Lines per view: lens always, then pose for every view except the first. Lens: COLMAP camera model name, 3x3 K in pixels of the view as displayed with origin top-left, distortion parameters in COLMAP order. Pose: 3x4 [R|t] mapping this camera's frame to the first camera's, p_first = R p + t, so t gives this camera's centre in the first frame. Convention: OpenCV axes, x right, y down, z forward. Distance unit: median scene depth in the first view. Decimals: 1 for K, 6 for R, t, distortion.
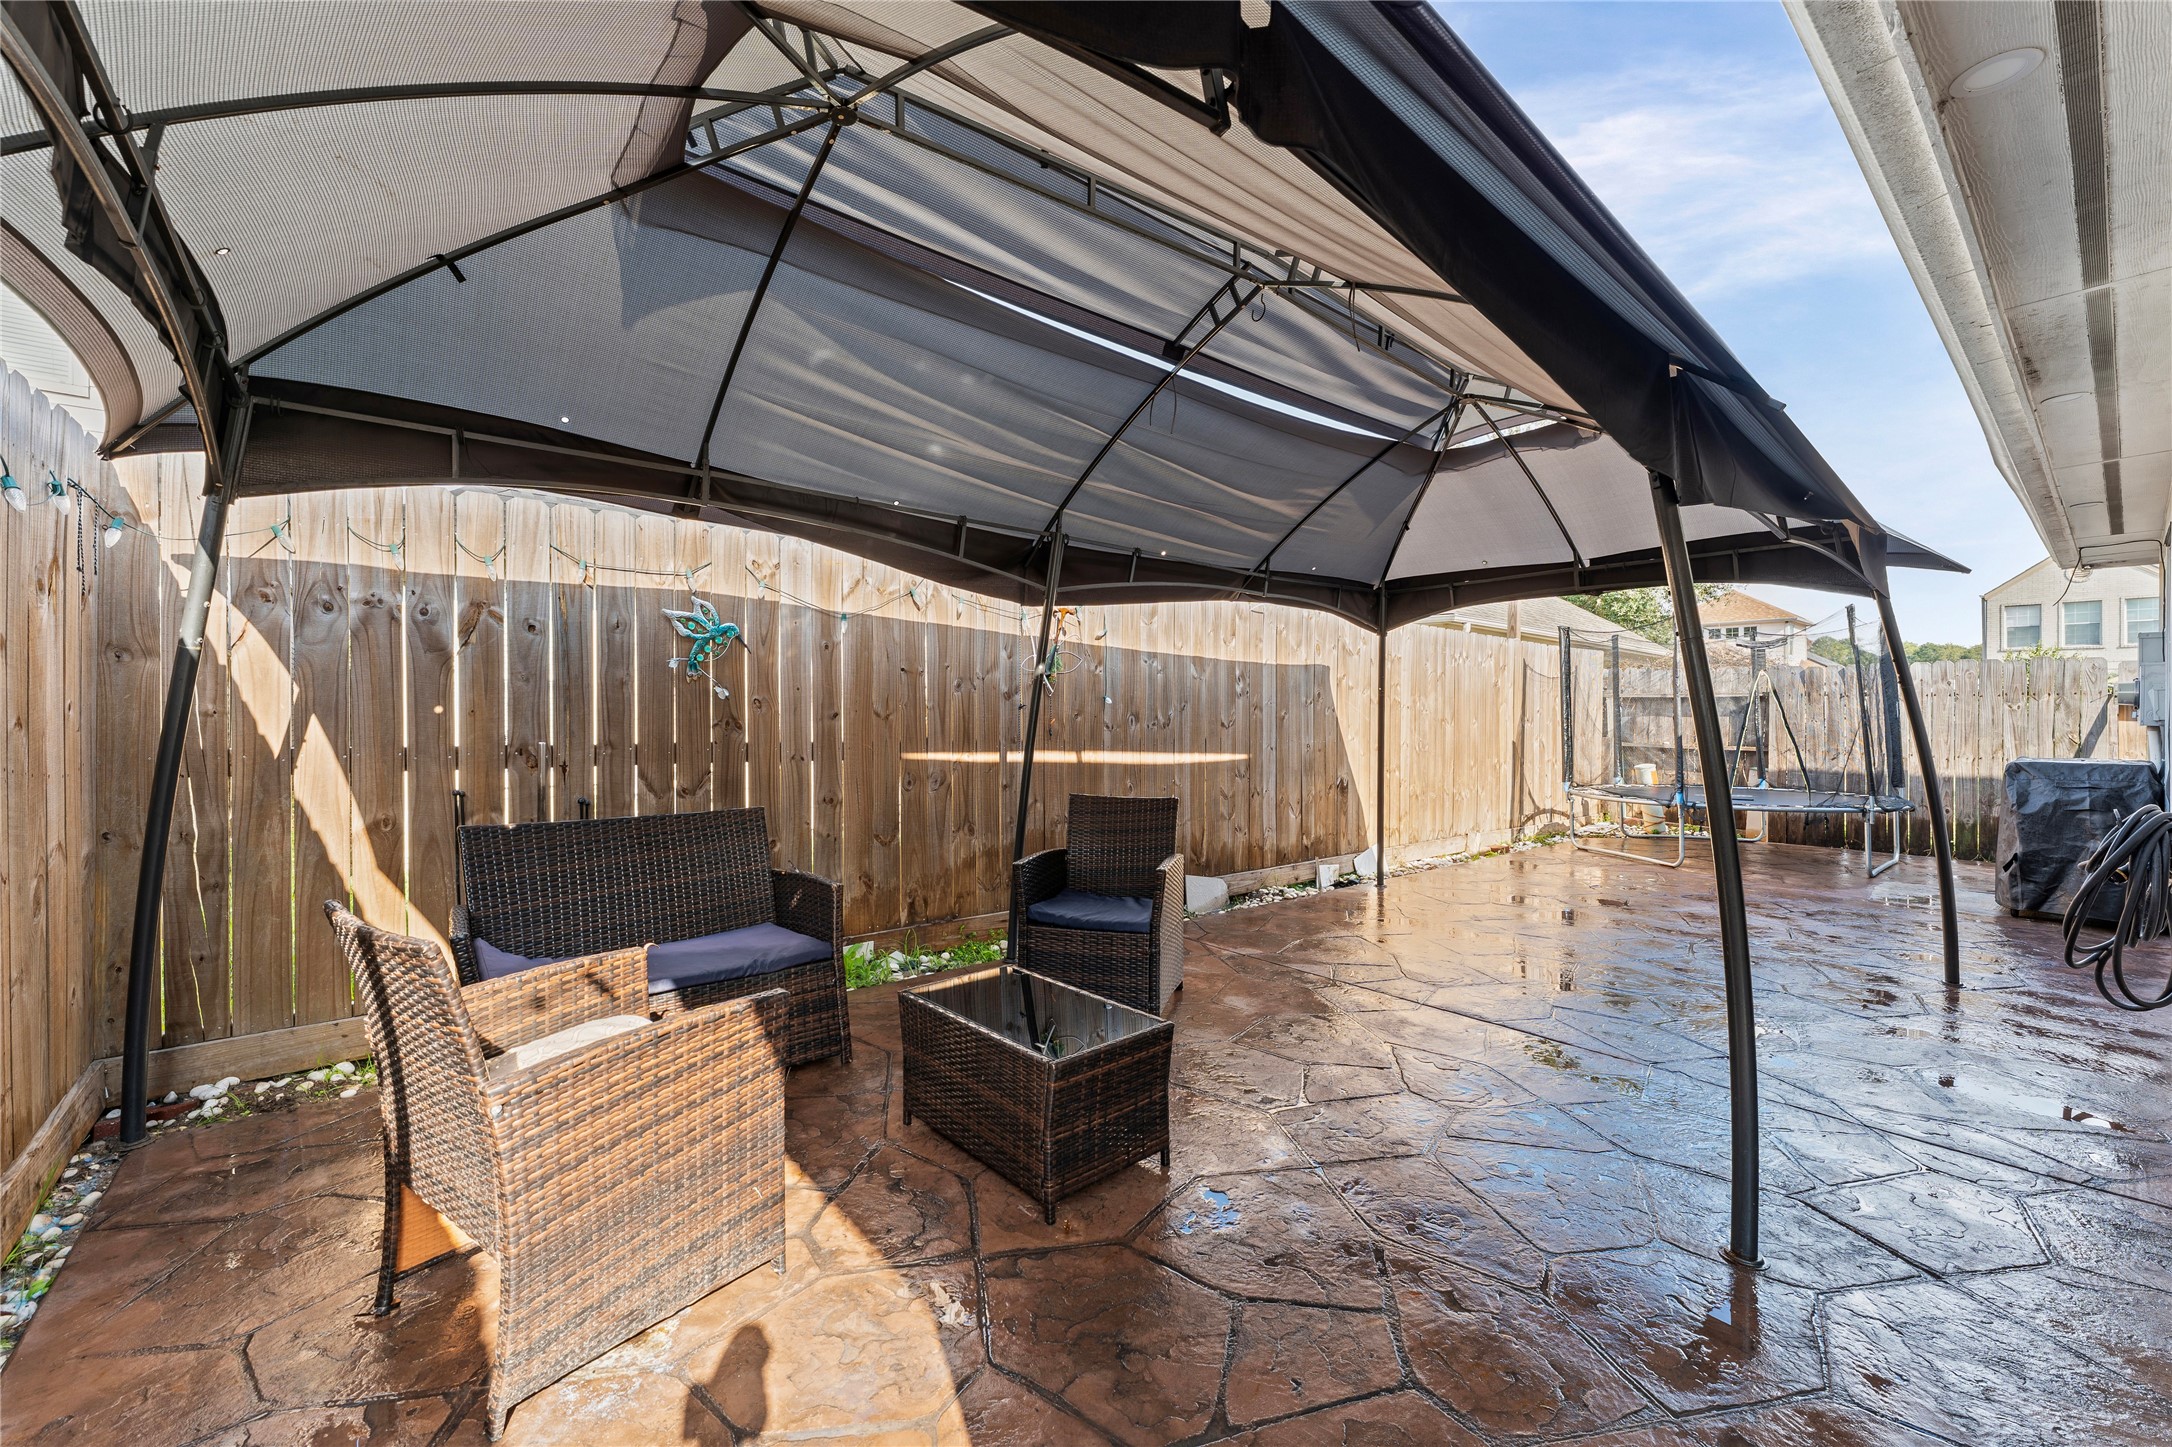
lens RADIAL K [[869.9, 0, 1089.4], [0, 869.9, 729.1], [0, 0, 1]] dist [-0.002544, -0.000097]
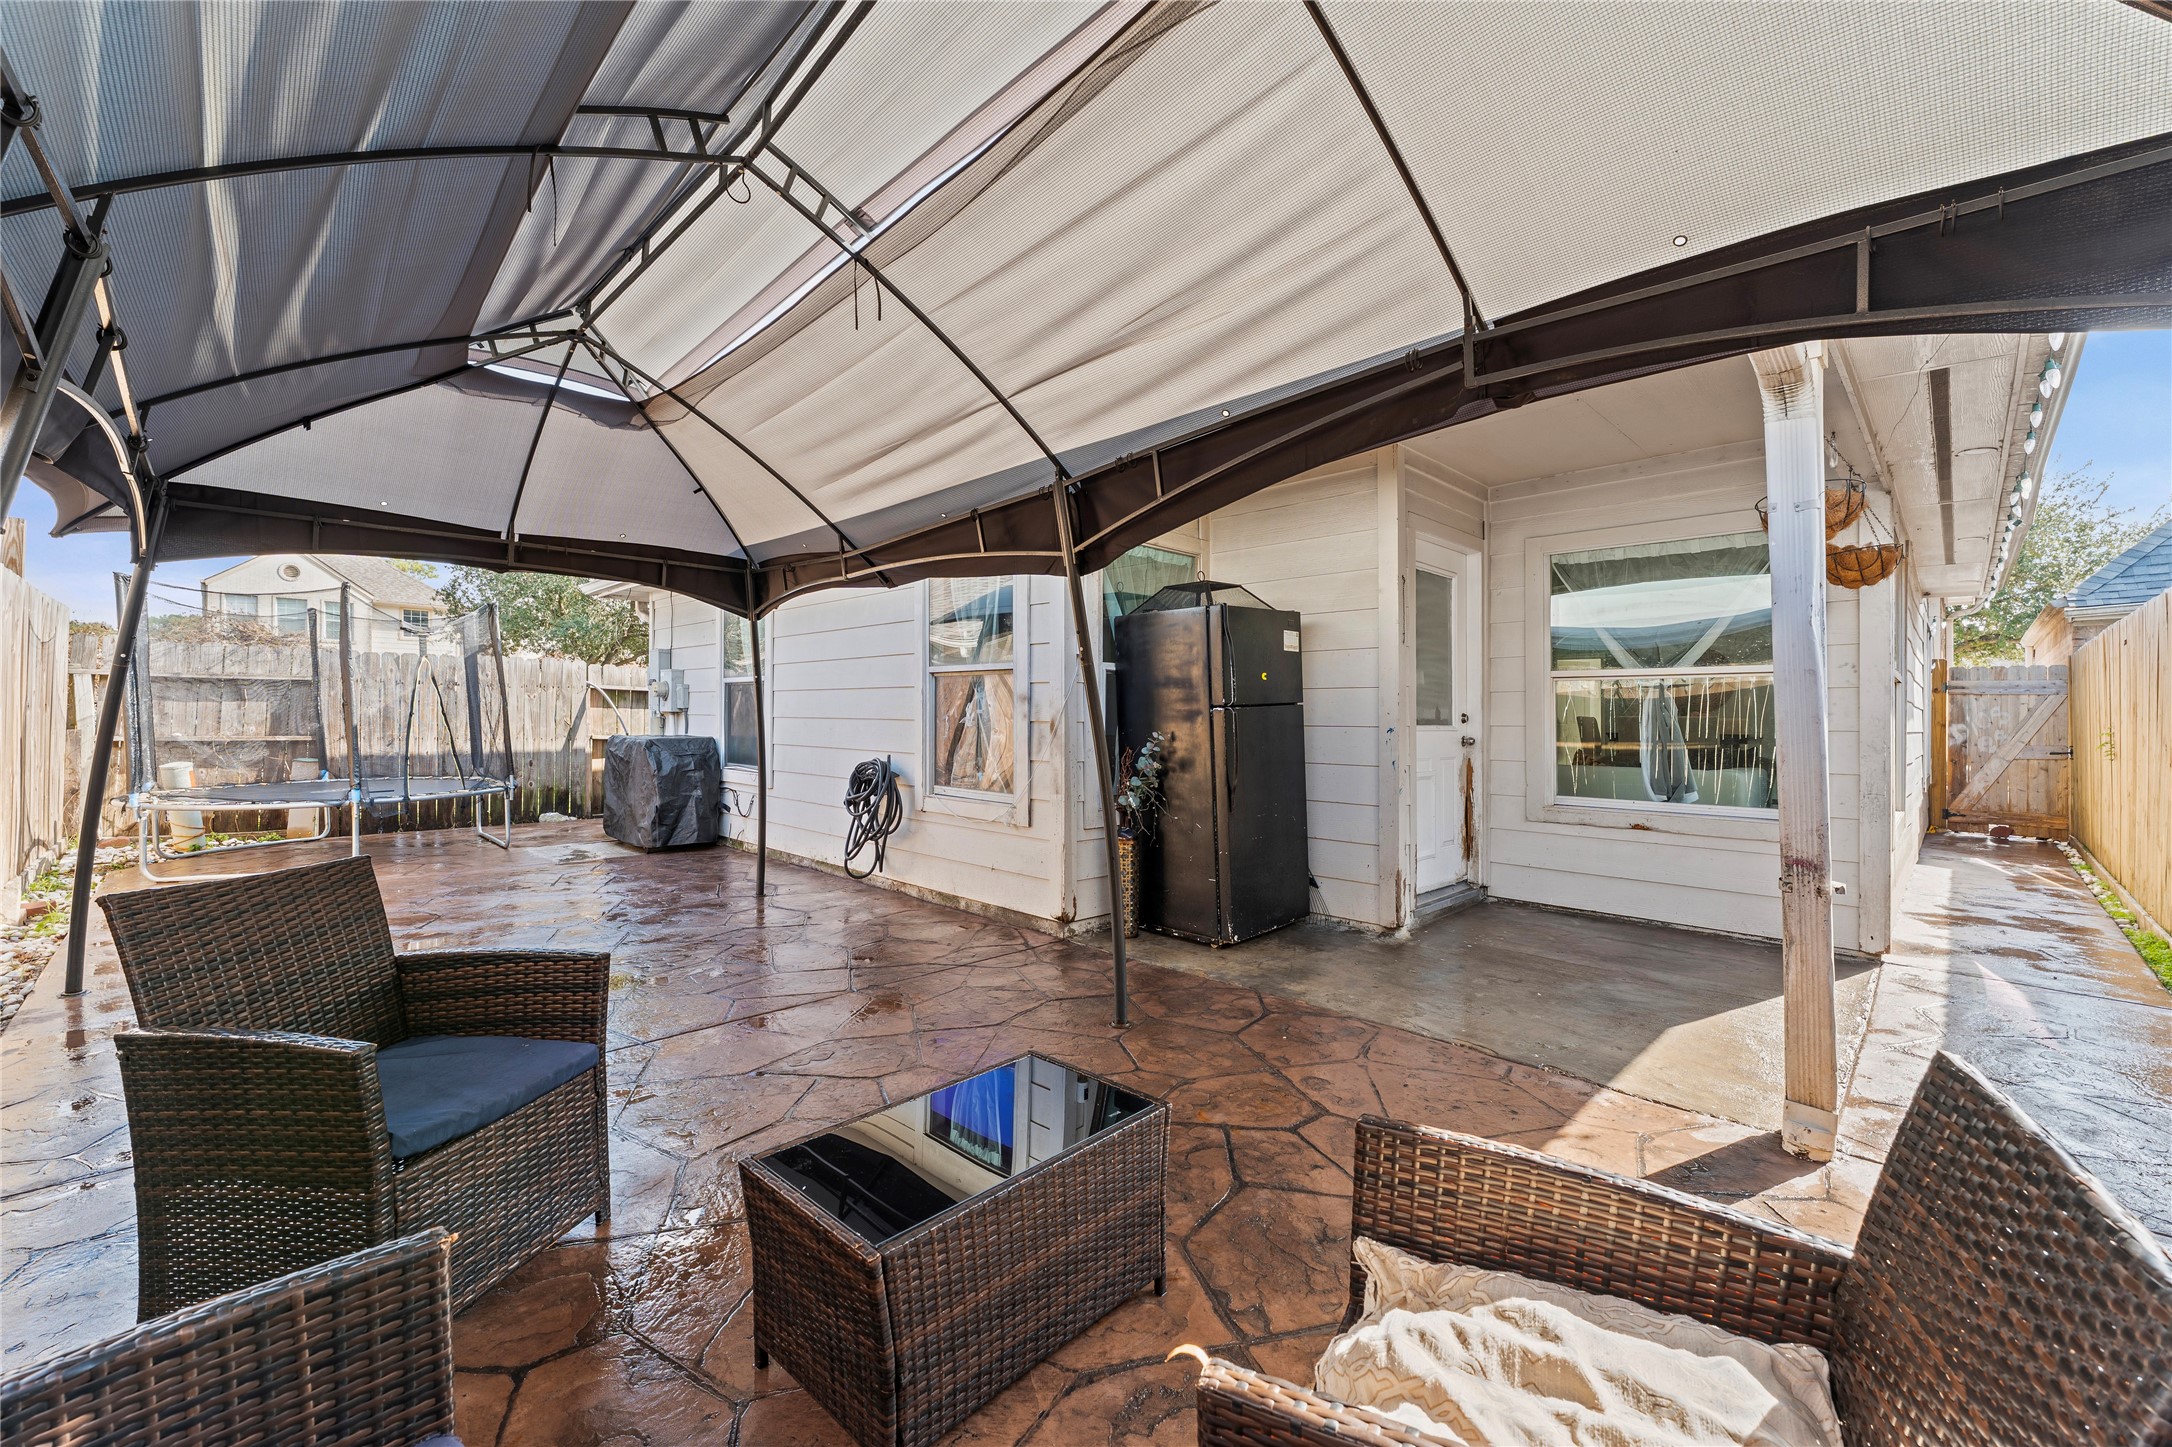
lens RADIAL K [[869.9, 0, 1087.3], [0, 869.9, 708.5], [0, 0, 1]] dist [-0.002544, -0.000097]
pose [[-0.081256, -0.003922, 0.996686, -0.414796], [0.006808, 0.999967, 0.004490, -0.013123], [-0.996670, 0.007150, -0.081226, 0.516446]]
